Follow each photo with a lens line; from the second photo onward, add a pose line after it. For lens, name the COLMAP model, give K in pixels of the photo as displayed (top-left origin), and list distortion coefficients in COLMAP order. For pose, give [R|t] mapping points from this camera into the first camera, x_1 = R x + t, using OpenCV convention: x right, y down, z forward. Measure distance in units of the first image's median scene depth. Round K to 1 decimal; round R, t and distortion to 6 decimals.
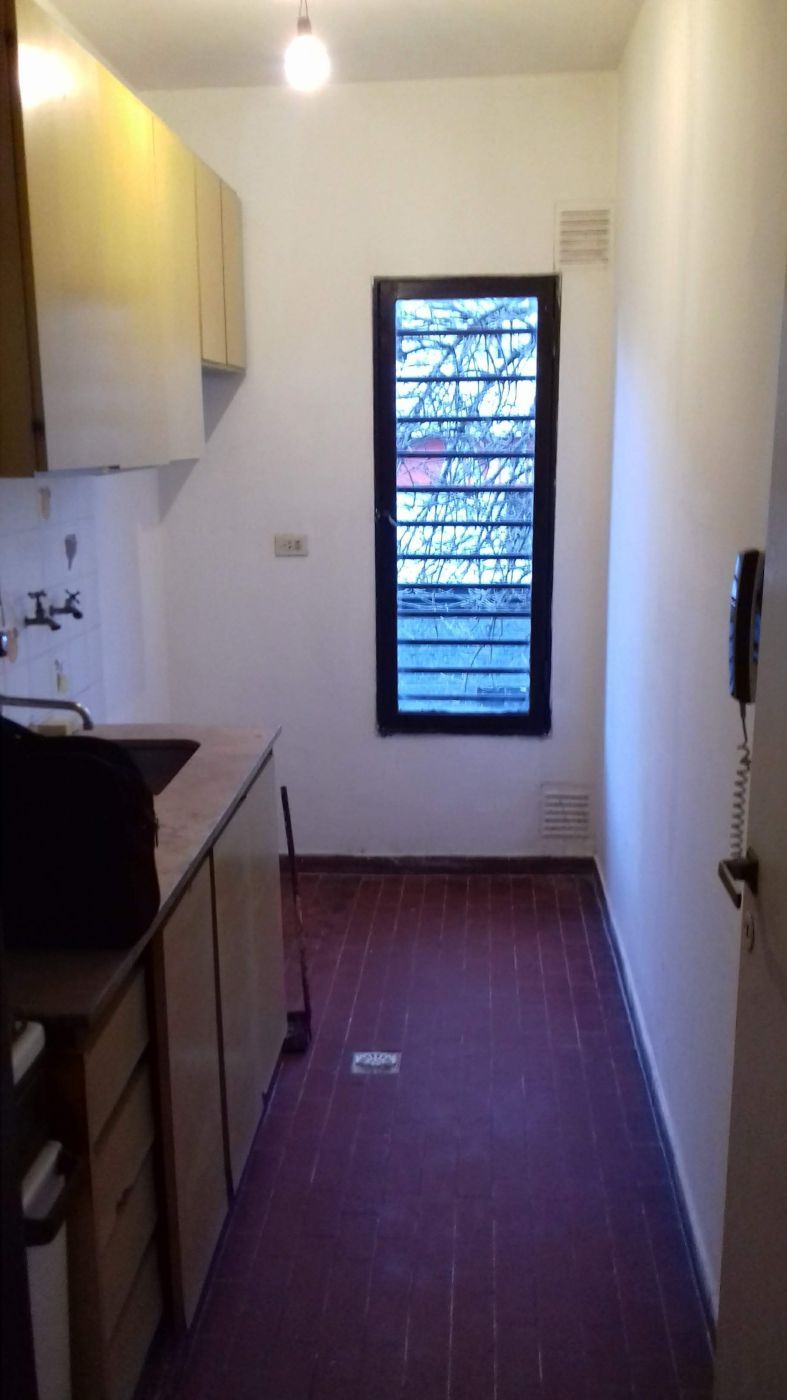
lens RADIAL K [[1215.1, 0, 396.7], [0, 1215.1, 701.1], [0, 0, 1]] dist [0.090349, 0.001800]
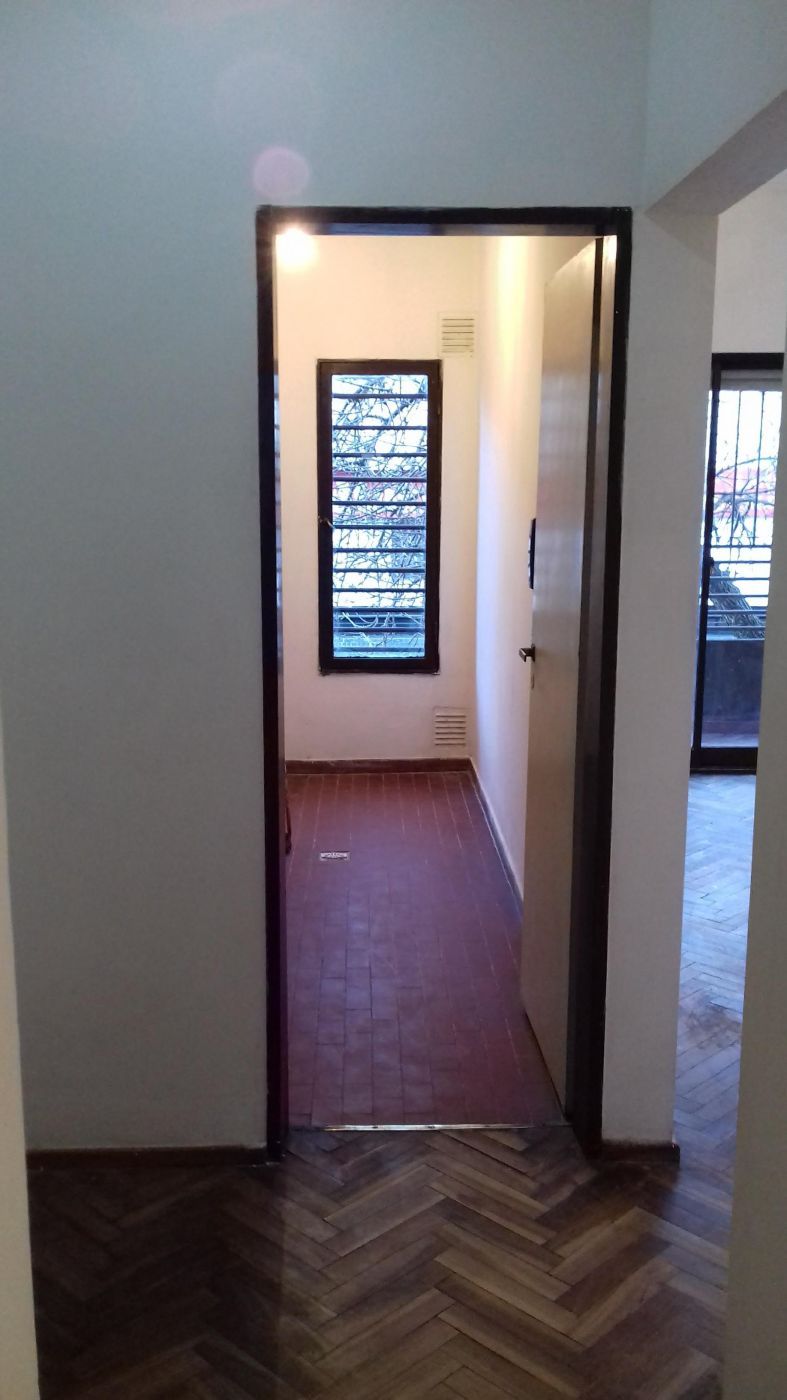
lens RADIAL K [[1215.1, 0, 396.7], [0, 1215.1, 701.1], [0, 0, 1]] dist [0.090349, 0.001800]
pose [[0.995100, -0.006225, 0.098680, -0.067291], [0.008902, 0.999604, -0.026713, 0.099619], [-0.098475, 0.027460, 0.994761, -0.434675]]
